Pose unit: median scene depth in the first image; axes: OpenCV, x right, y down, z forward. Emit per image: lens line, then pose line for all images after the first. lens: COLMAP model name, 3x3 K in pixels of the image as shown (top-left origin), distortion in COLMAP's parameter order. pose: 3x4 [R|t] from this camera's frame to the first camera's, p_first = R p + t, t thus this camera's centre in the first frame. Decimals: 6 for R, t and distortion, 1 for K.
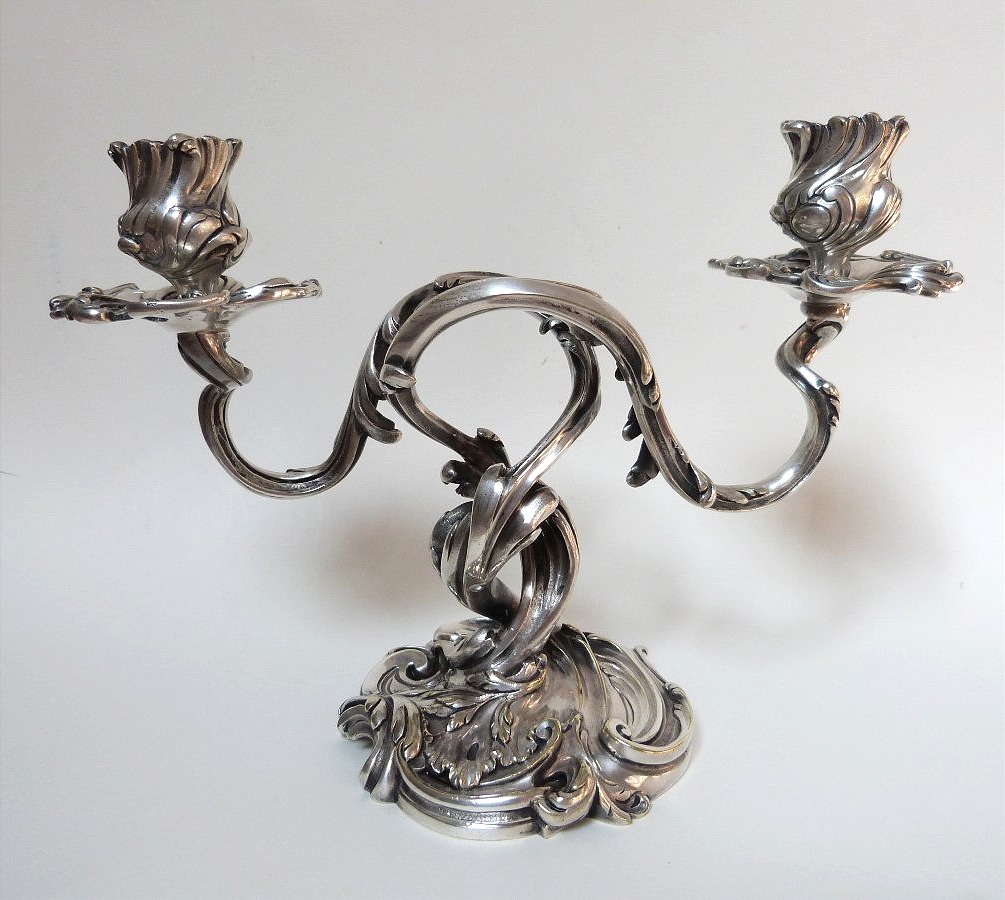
lens RADIAL K [[946.6, 0, 523.4], [0, 946.6, 450.1], [0, 0, 1]] dist [0.000300, -0.001446]
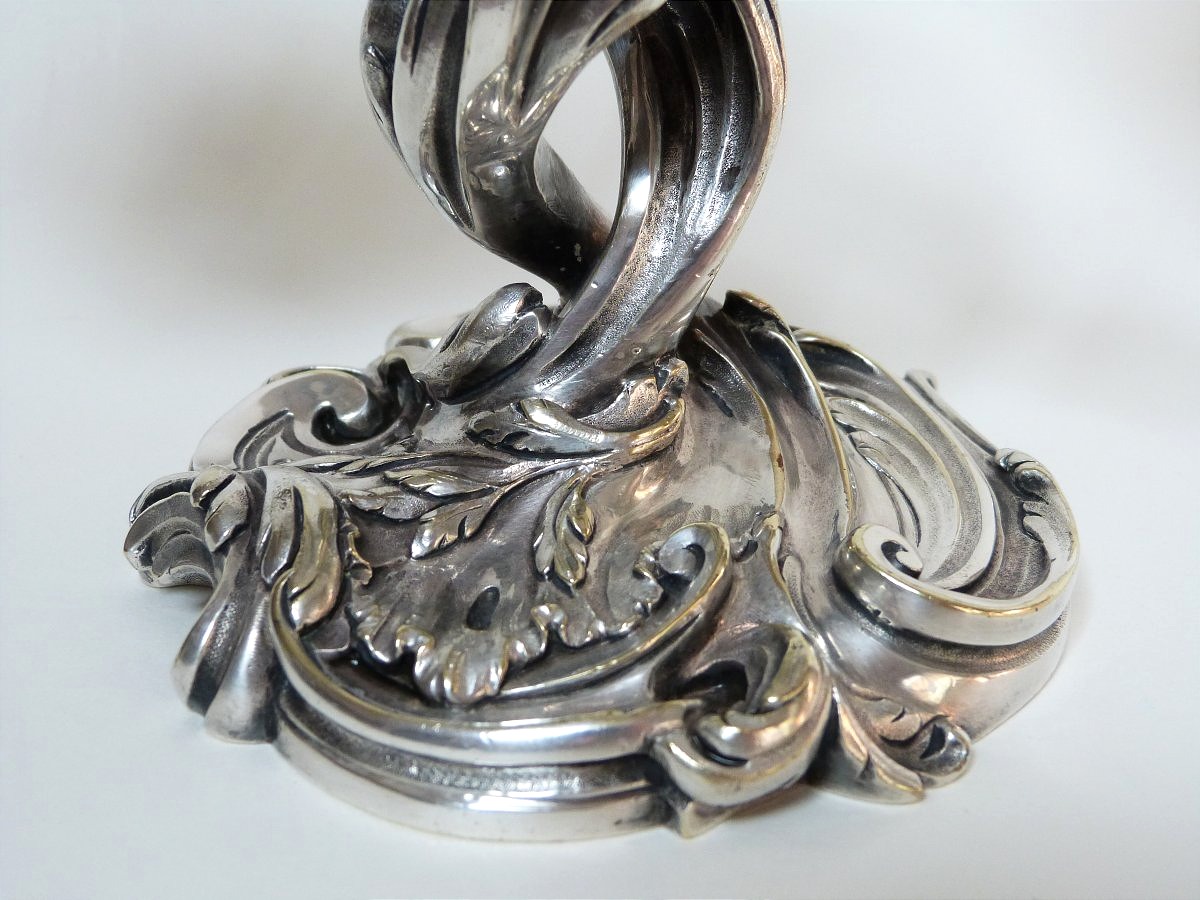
lens RADIAL K [[1712.4, 0, 600.0], [0, 1712.4, 450.0], [0, 0, 1]] dist [-0.083226, -0.018067]
pose [[0.999967, 0.007632, 0.002919, -0.011069], [-0.008001, 0.987119, 0.159789, 0.151258], [-0.001662, -0.159807, 0.987147, 0.359802]]
